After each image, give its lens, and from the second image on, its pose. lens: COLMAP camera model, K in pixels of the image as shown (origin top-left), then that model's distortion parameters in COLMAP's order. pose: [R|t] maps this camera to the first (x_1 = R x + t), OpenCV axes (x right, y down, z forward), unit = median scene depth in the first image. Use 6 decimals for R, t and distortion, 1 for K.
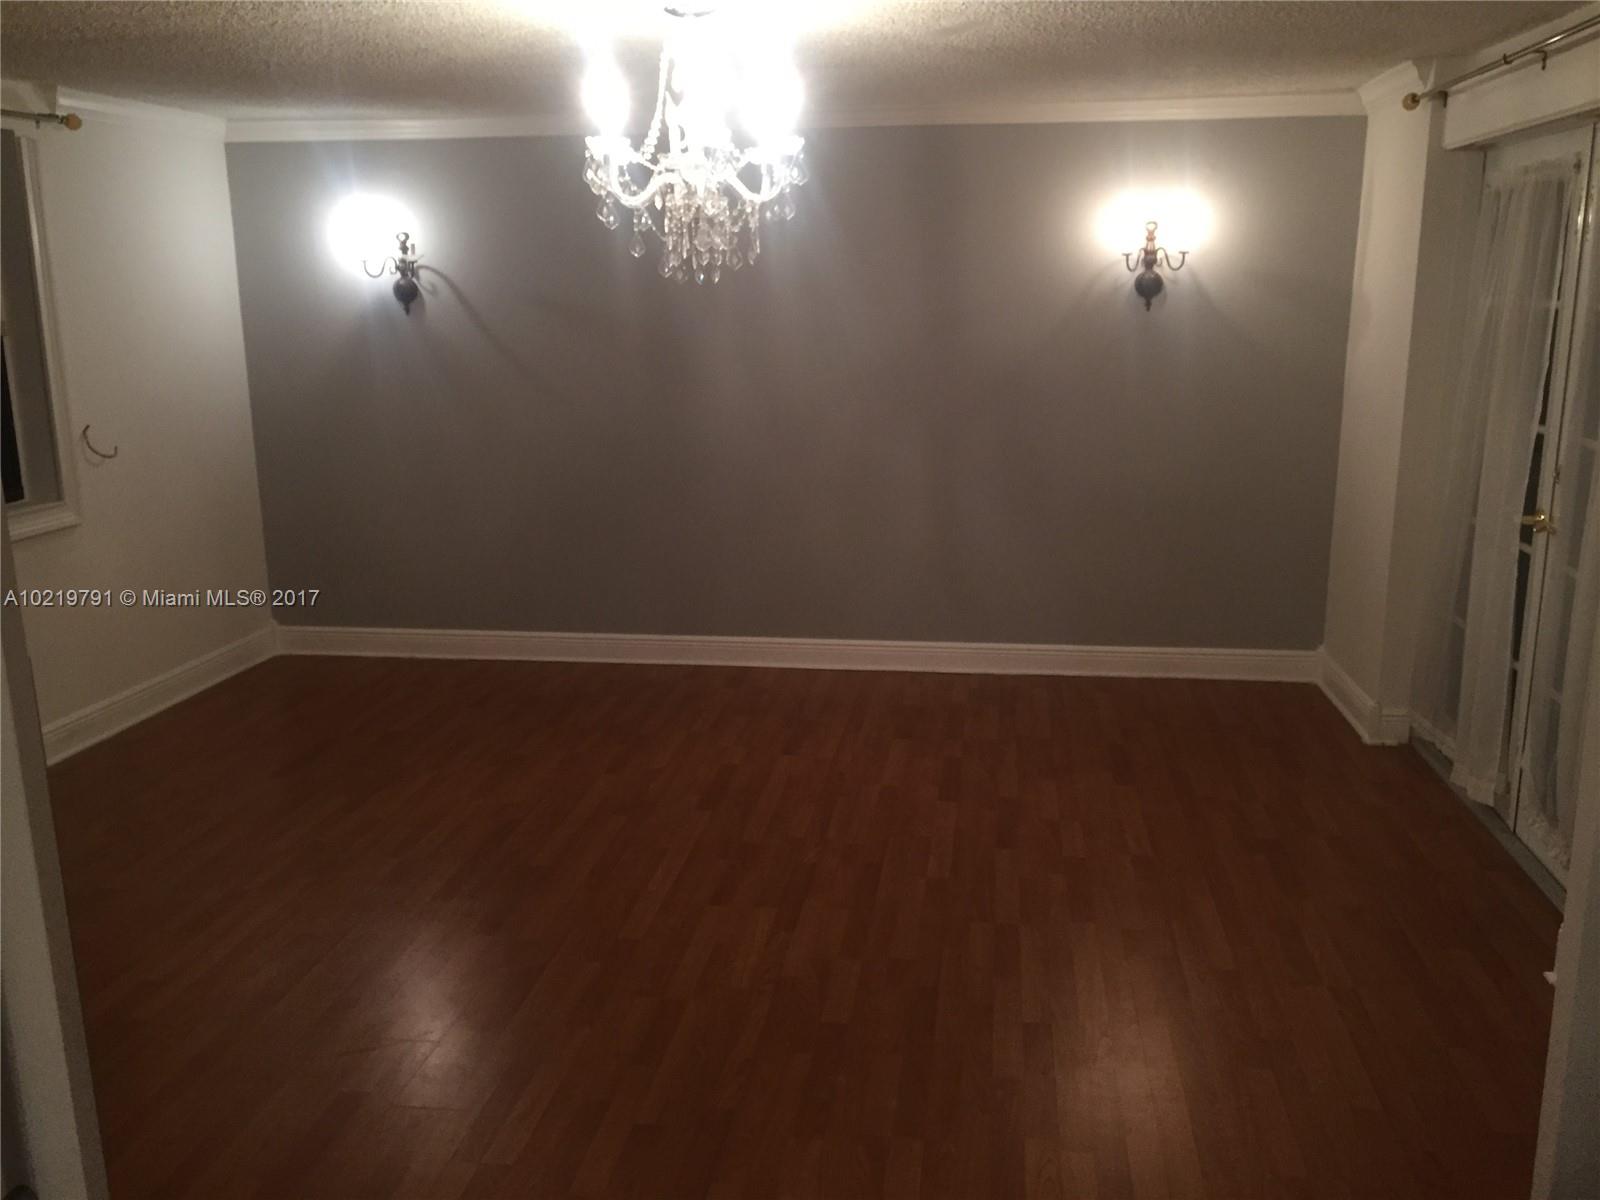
lens RADIAL K [[1378.7, 0, 800.7], [0, 1378.7, 599.9], [0, 0, 1]] dist [0.074184, -0.079186]
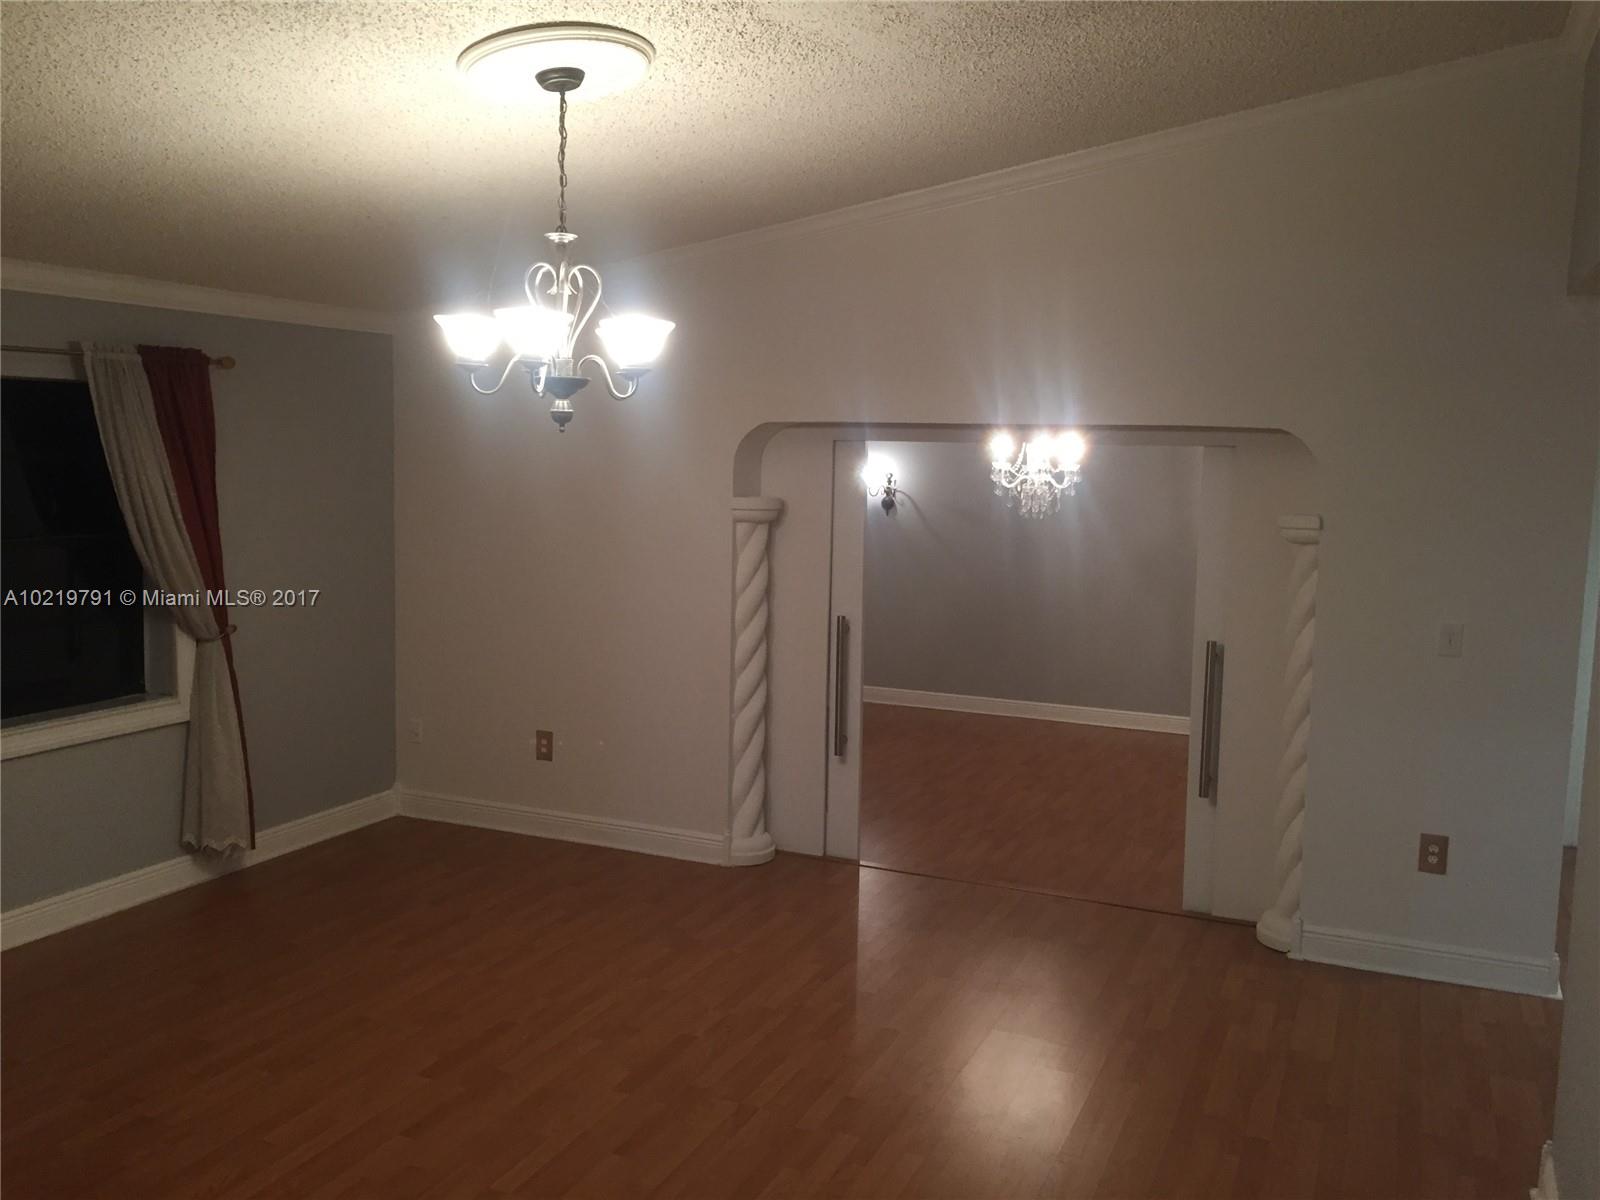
lens RADIAL K [[1378.7, 0, 798.0], [0, 1378.7, 598.5], [0, 0, 1]] dist [0.074184, -0.079186]
pose [[0.961519, 0.063648, -0.267265, 0.186373], [-0.096338, 0.989137, -0.111030, 0.218895], [0.257295, 0.132505, 0.957205, -1.413690]]
